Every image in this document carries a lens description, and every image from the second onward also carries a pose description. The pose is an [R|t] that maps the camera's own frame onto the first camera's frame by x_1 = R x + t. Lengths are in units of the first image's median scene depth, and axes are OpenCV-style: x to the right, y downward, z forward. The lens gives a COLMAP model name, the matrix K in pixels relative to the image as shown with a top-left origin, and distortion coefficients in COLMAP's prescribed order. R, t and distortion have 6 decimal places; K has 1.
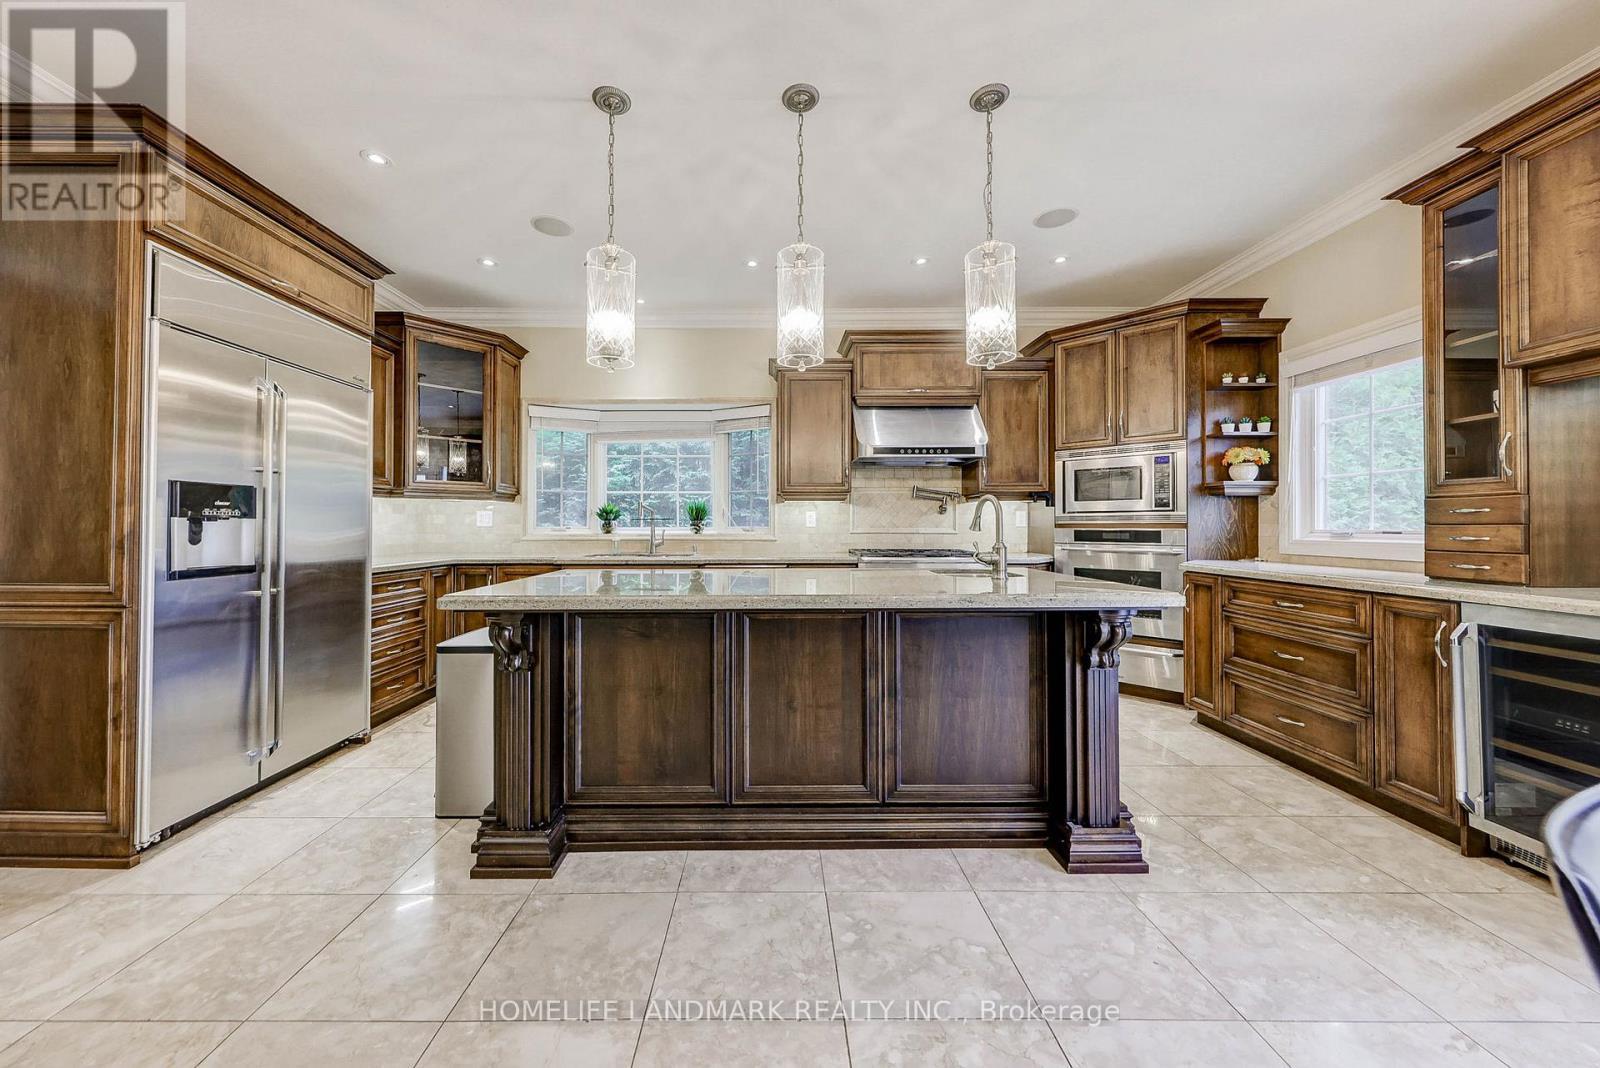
lens RADIAL K [[569.5, 0, 773.3], [0, 569.5, 519.9], [0, 0, 1]] dist [-0.000978, -0.000069]
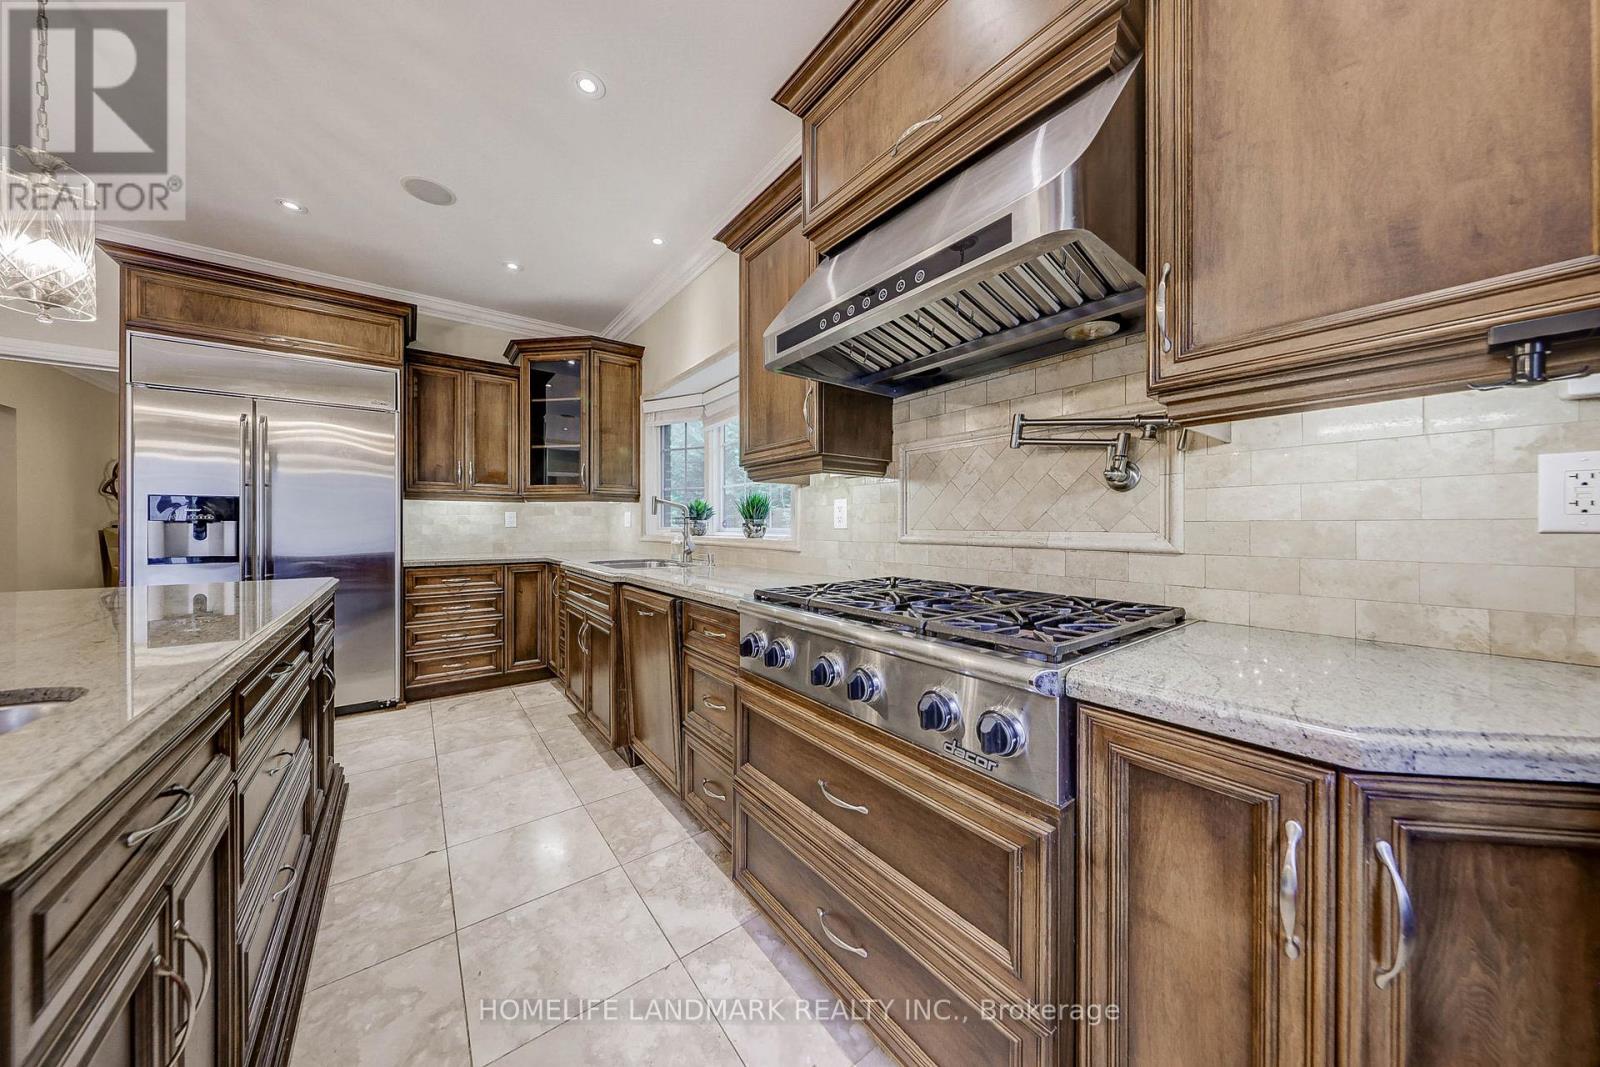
lens RADIAL K [[503.6, 0, 793.1], [0, 503.6, 528.4], [0, 0, 1]] dist [-0.000904, -0.000053]
pose [[0.600276, 0.003228, -0.799787, 0.500316], [0.009080, 0.999900, 0.010850, 0.008044], [0.799742, -0.013775, 0.600186, 0.835532]]
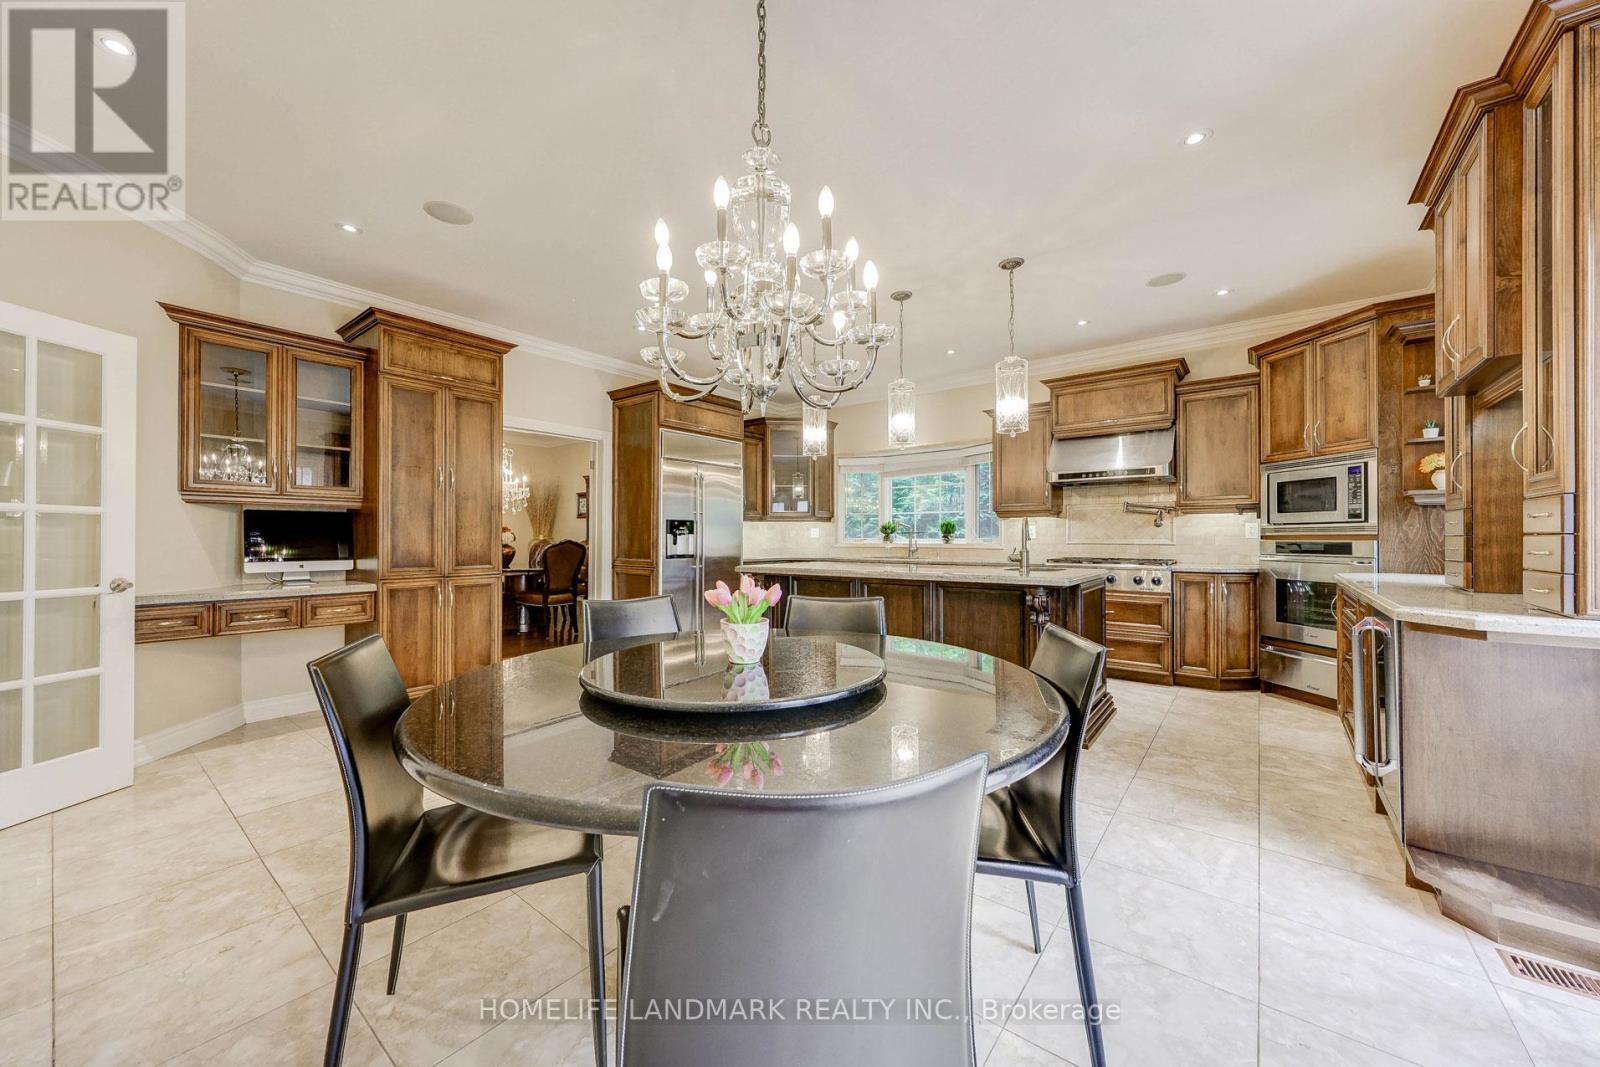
lens RADIAL K [[589.2, 0, 779.3], [0, 589.2, 535.1], [0, 0, 1]] dist [0.000705, 0.000057]
pose [[0.776600, -0.002929, -0.629987, 0.539921], [0.006397, 0.999974, 0.003237, -0.003084], [0.629961, -0.006544, 0.776599, -0.397738]]
